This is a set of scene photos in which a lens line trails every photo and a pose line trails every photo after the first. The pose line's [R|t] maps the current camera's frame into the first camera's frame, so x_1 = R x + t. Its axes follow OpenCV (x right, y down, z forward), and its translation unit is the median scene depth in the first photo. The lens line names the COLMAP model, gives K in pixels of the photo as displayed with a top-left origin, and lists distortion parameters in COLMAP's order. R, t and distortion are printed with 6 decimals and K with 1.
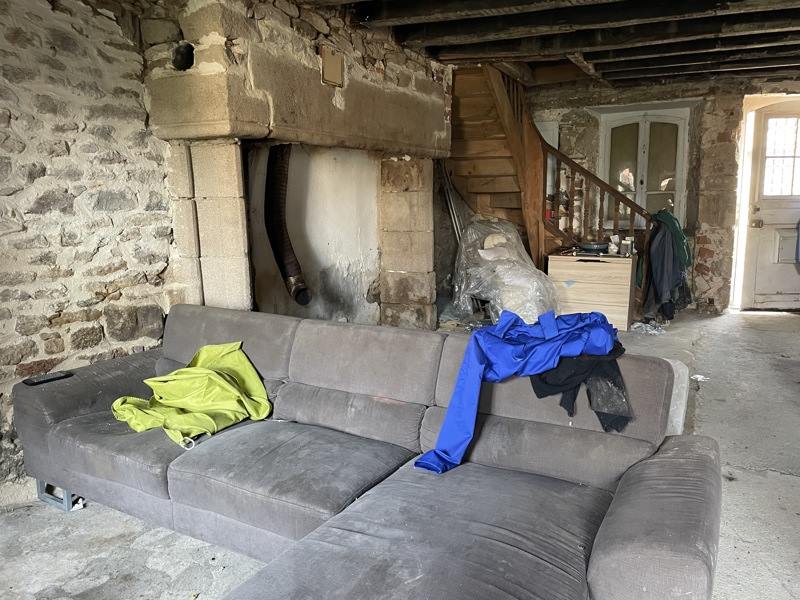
lens RADIAL K [[600.9, 0, 401.7], [0, 600.9, 291.7], [0, 0, 1]] dist [0.063640, -0.097421]
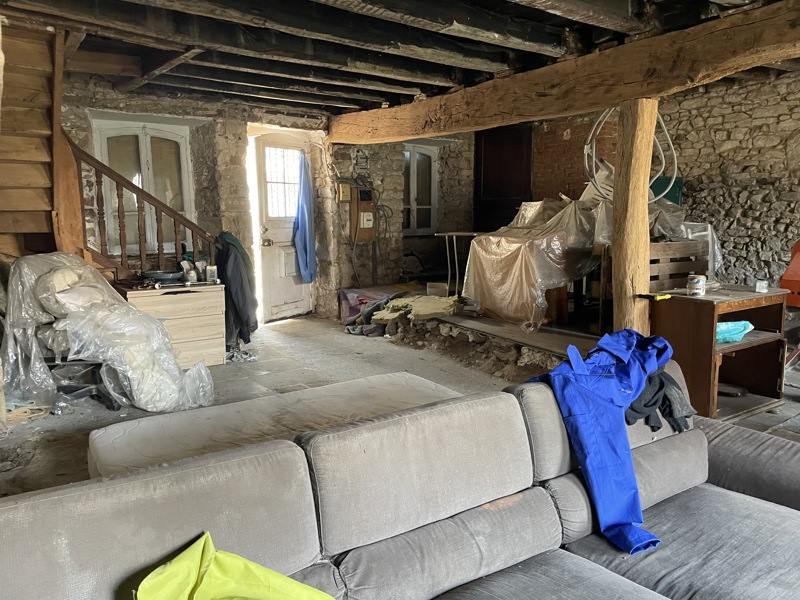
lens RADIAL K [[600.9, 0, 401.7], [0, 600.9, 291.7], [0, 0, 1]] dist [0.063640, -0.097421]
pose [[0.455853, -0.110151, 0.883213, -0.271605], [0.138867, 0.988962, 0.051667, -0.047448], [-0.879156, 0.099096, 0.466117, 0.293126]]
